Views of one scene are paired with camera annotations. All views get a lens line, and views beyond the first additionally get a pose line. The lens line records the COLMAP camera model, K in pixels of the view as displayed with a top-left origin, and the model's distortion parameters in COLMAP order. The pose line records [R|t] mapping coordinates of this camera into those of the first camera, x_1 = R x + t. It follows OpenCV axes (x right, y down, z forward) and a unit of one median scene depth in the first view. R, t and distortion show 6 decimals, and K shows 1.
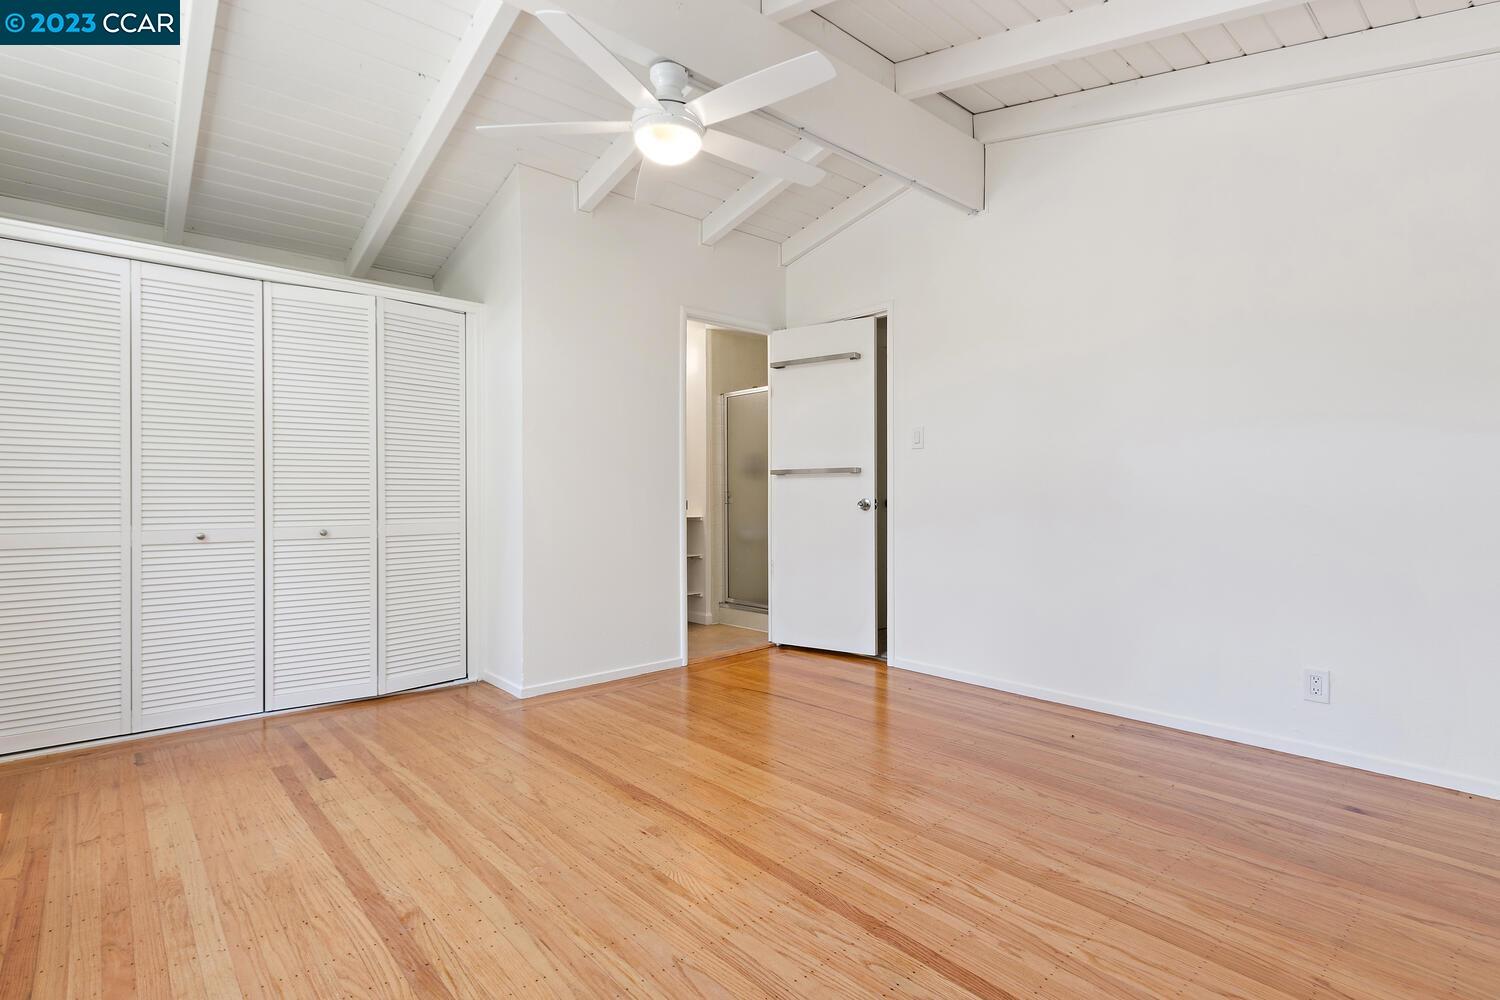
lens RADIAL K [[736.6, 0, 750.0], [0, 736.6, 500.0], [0, 0, 1]] dist [0.002664, 0.000099]
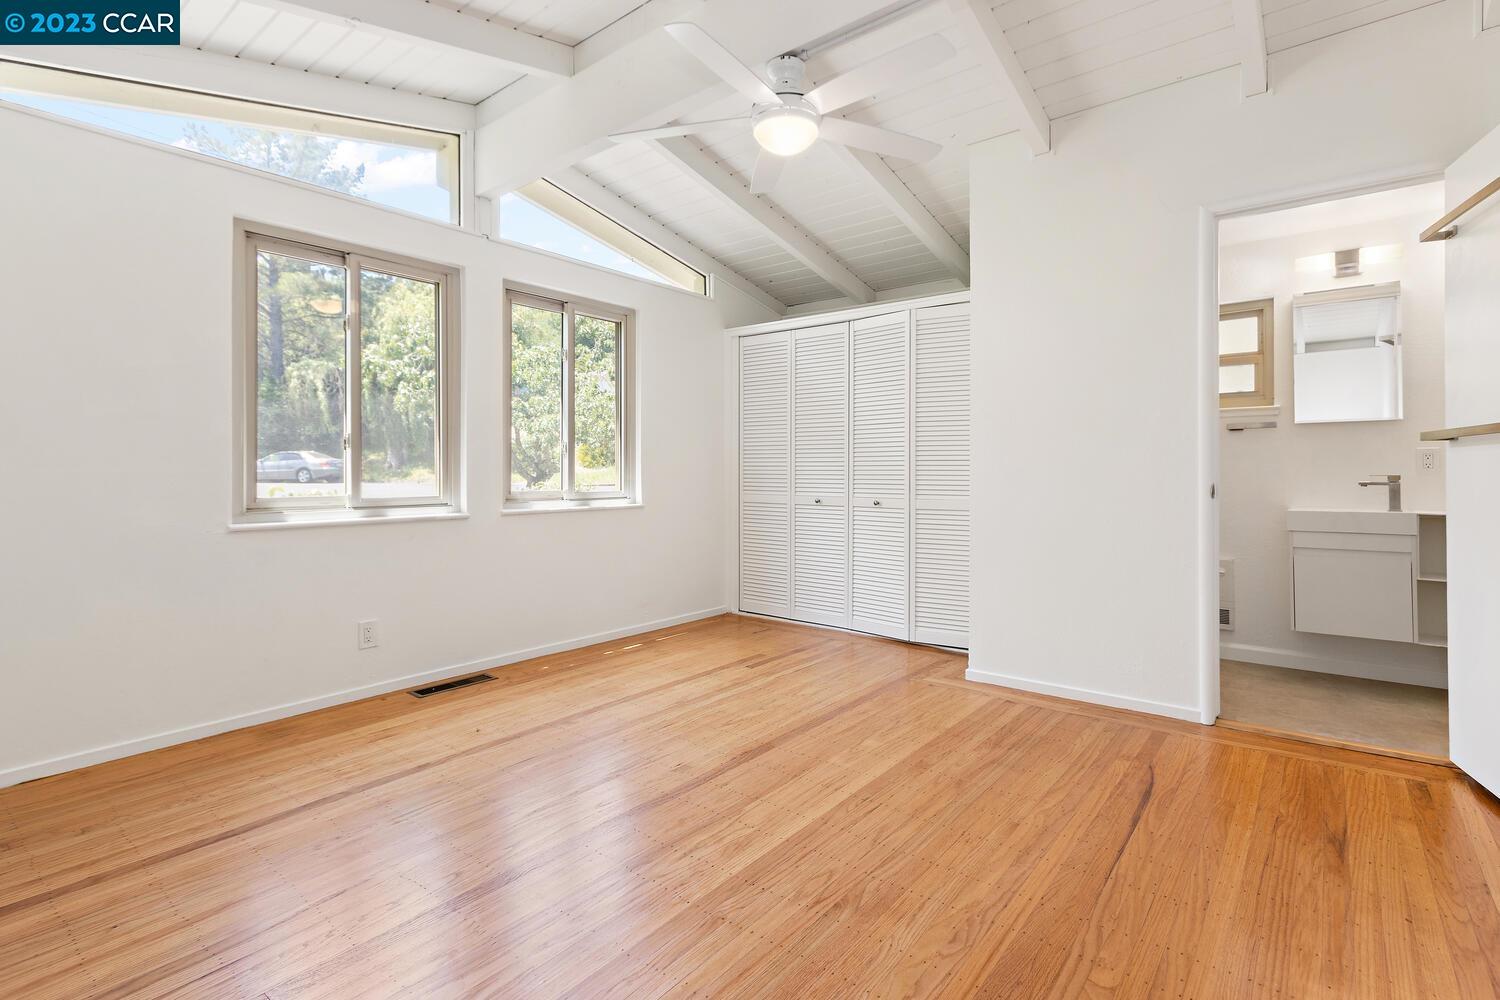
lens RADIAL K [[710.5, 0, 745.9], [0, 710.5, 466.8], [0, 0, 1]] dist [0.002296, 0.000145]
pose [[0.159982, -0.002010, -0.987118, 0.850495], [-0.008697, 0.999956, -0.003446, -0.016964], [0.987082, 0.009137, 0.159957, 0.789446]]
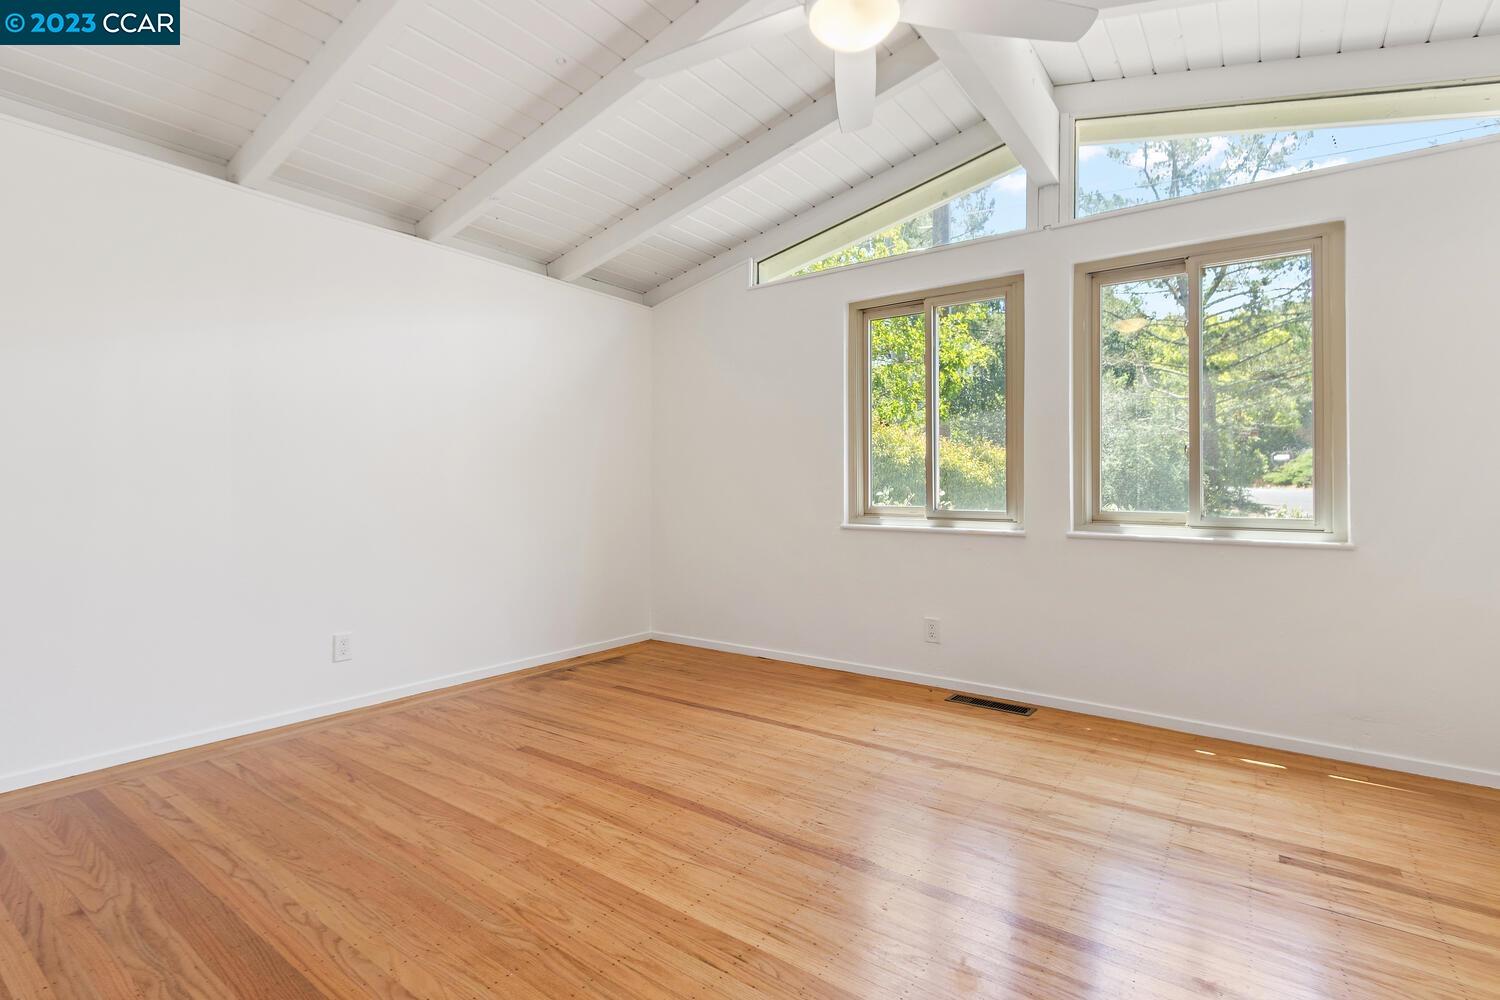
lens RADIAL K [[706.2, 0, 751.6], [0, 706.2, 480.1], [0, 0, 1]] dist [0.001730, -0.000823]
pose [[-0.976467, -0.000424, -0.215668, 0.138848], [-0.001379, 0.999990, 0.004277, -0.025593], [0.215664, 0.004474, -0.976457, 1.661733]]
